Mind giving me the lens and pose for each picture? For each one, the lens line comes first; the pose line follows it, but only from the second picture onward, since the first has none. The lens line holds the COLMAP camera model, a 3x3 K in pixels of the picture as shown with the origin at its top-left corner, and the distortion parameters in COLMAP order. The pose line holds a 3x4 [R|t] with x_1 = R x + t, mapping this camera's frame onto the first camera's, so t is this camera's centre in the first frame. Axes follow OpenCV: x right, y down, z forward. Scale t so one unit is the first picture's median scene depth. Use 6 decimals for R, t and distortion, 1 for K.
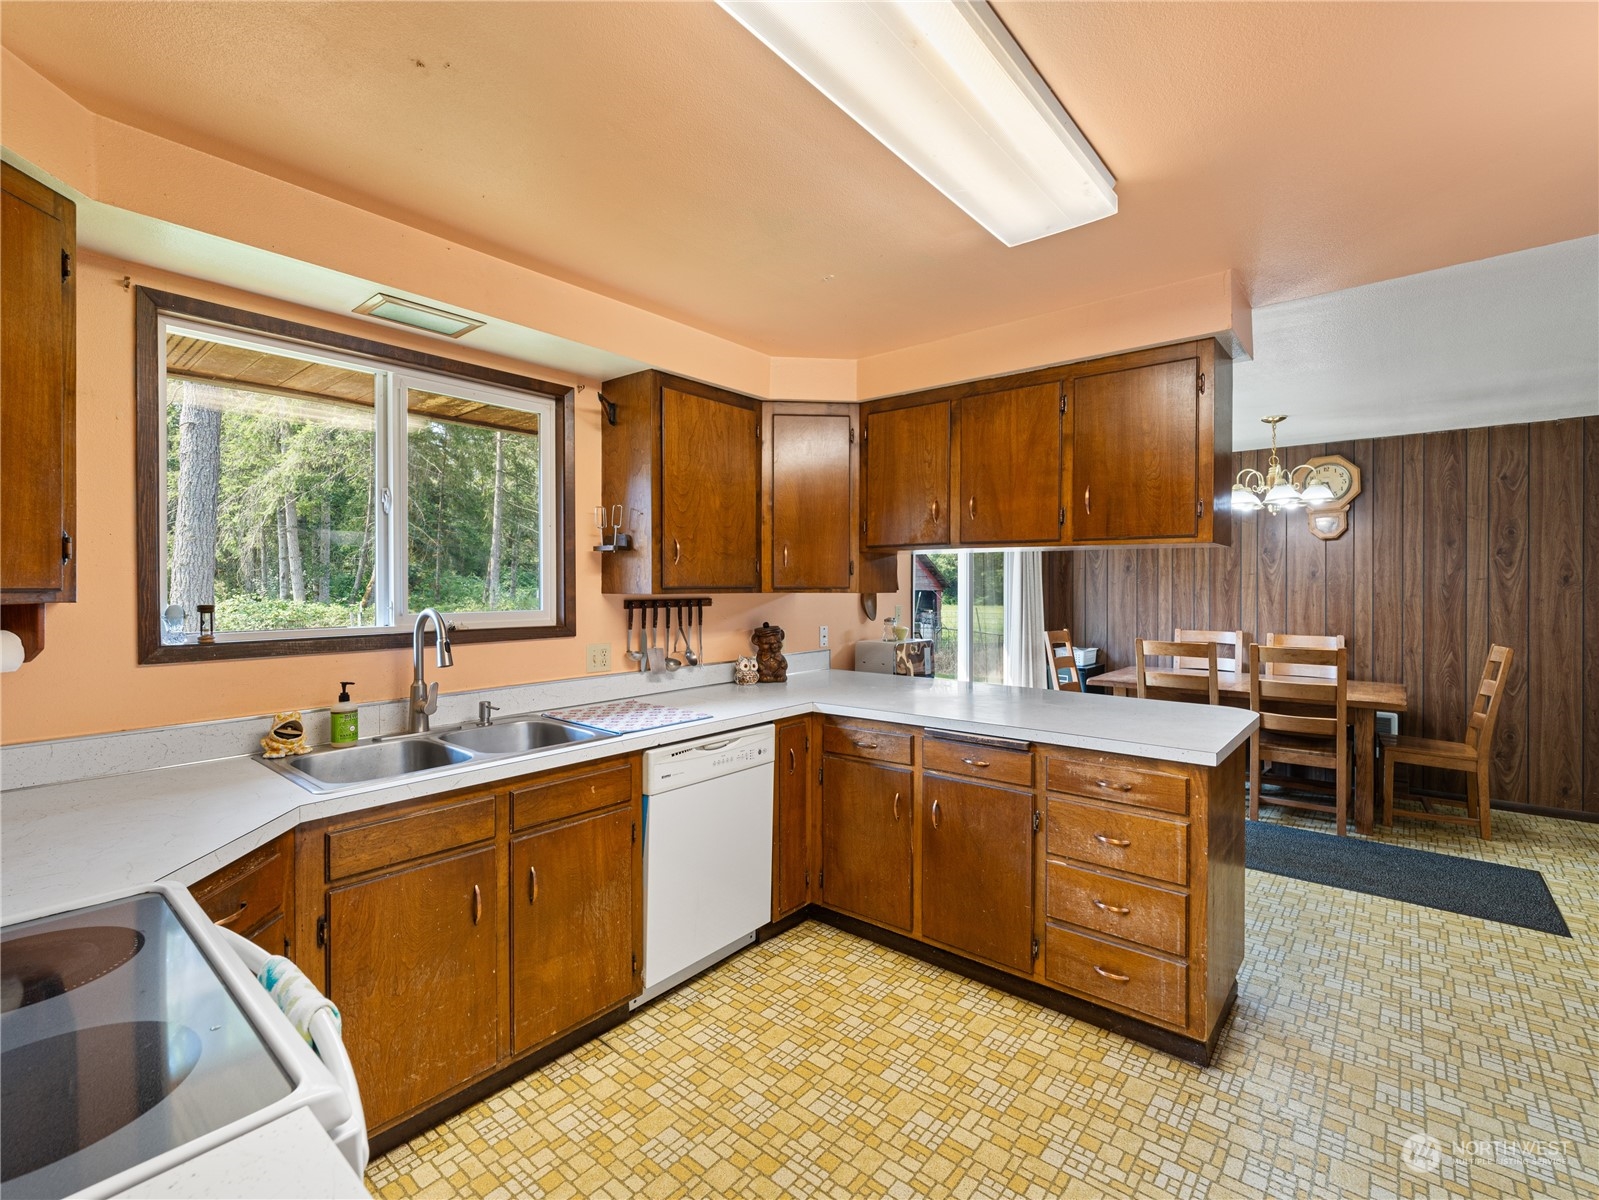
lens RADIAL K [[727.3, 0, 792.2], [0, 727.3, 591.9], [0, 0, 1]] dist [-0.000213, -0.001441]
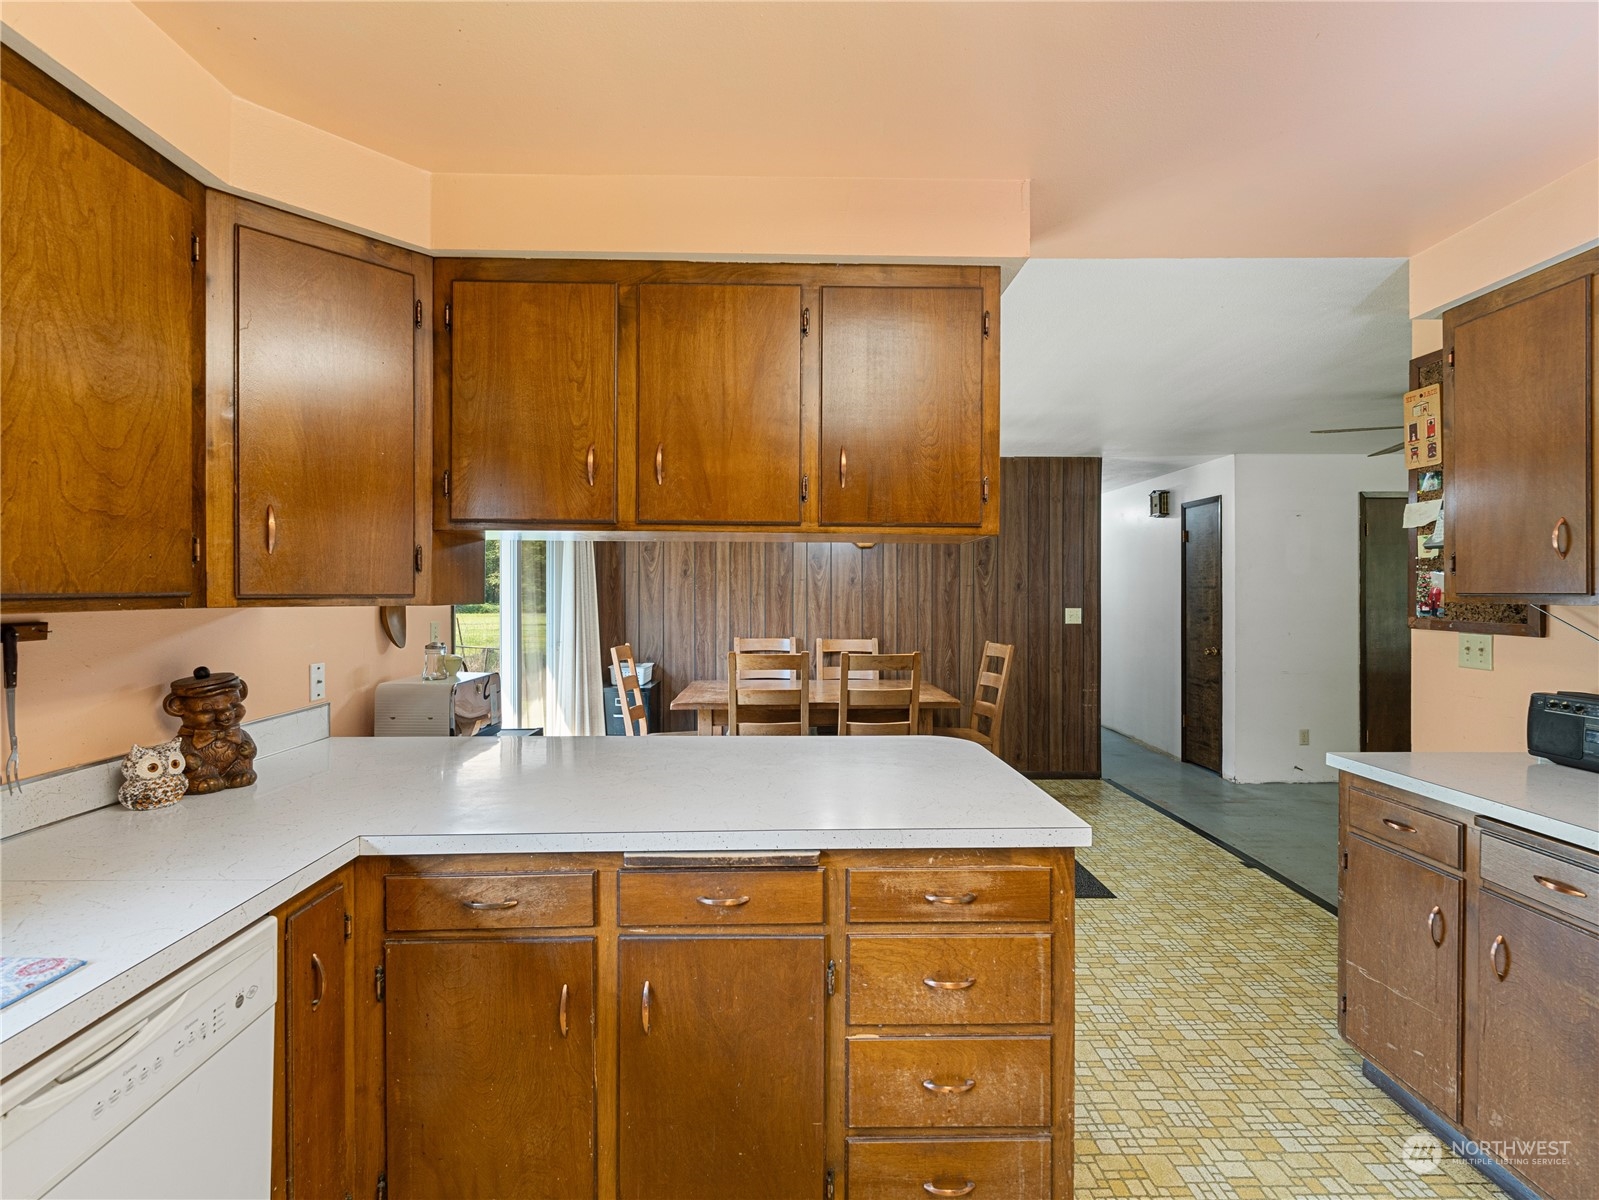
lens RADIAL K [[727.3, 0, 786.4], [0, 727.3, 596.1], [0, 0, 1]] dist [-0.000213, -0.001441]
pose [[0.753852, -0.004801, 0.657027, -0.076847], [0.006322, 0.999980, 0.000053, -0.004530], [-0.657014, 0.004114, 0.753867, 0.475756]]
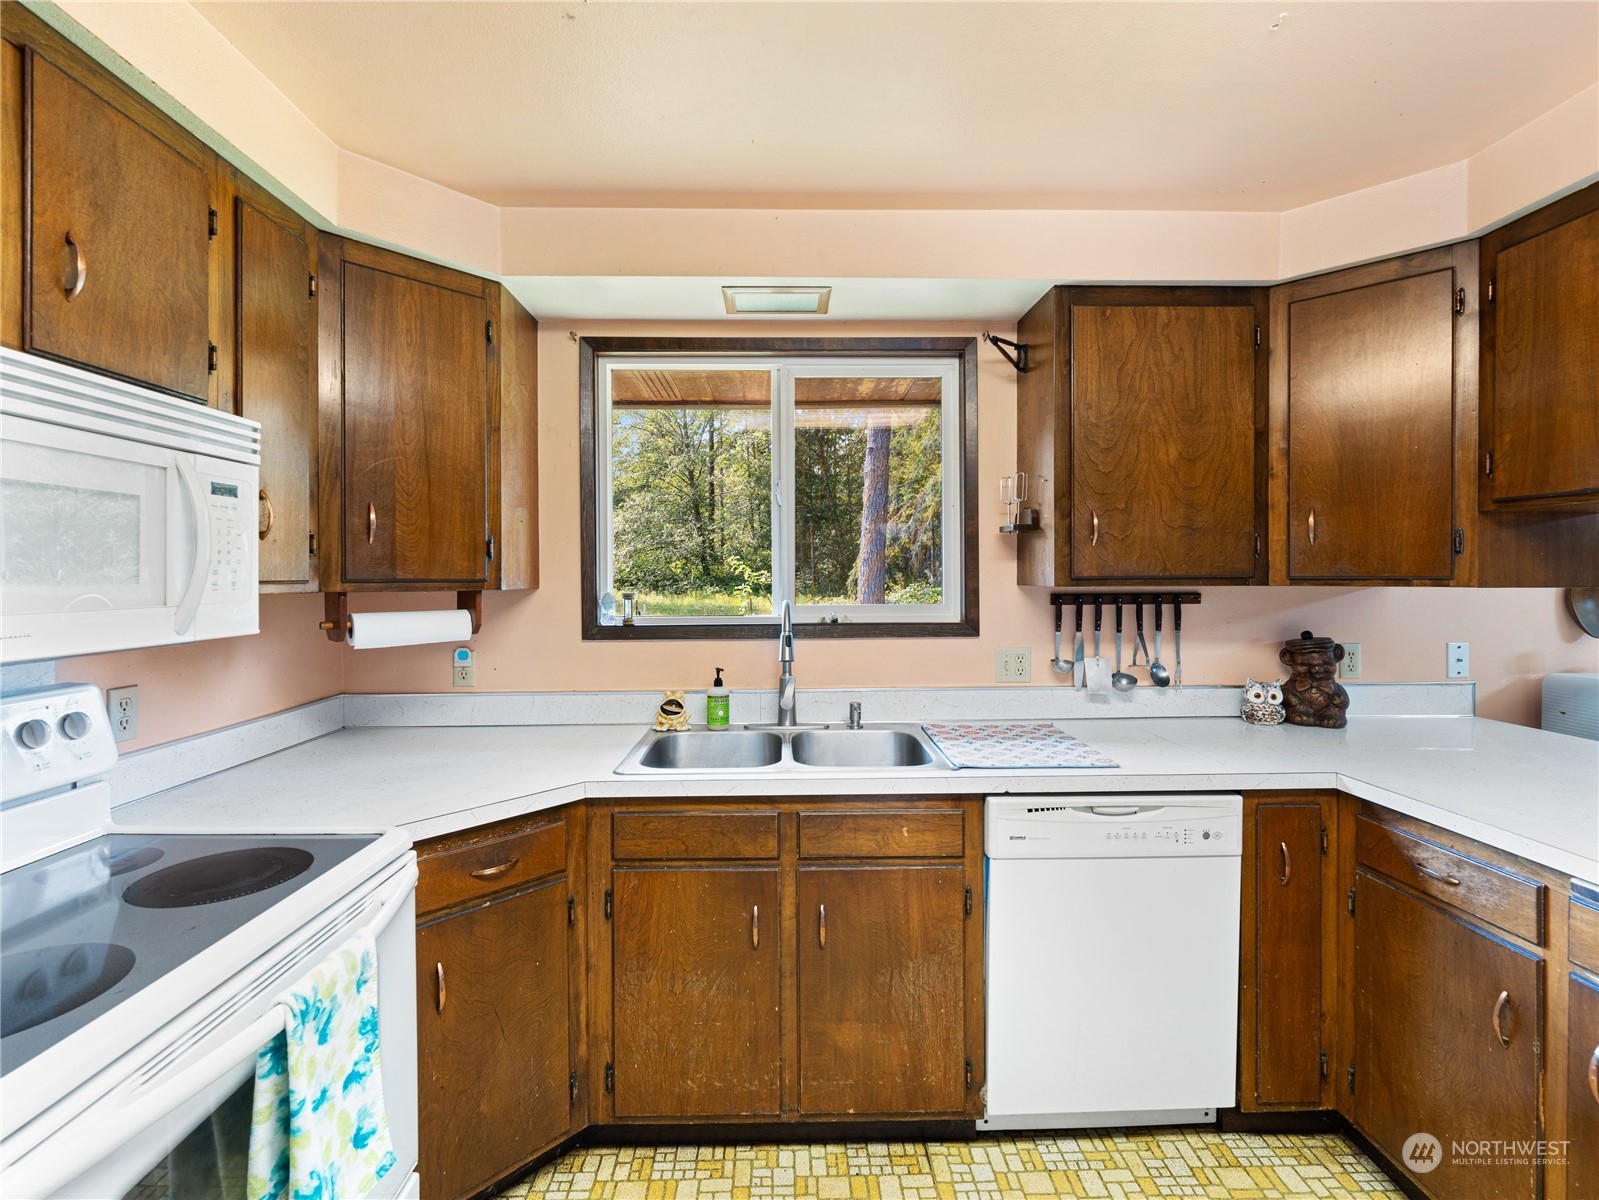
lens RADIAL K [[727.3, 0, 790.9], [0, 727.3, 582.7], [0, 0, 1]] dist [-0.000213, -0.001441]
pose [[0.660089, 0.005350, -0.751168, 0.185886], [-0.003564, 0.999986, 0.003991, -0.002852], [0.751179, 0.000043, 0.660099, 0.293893]]
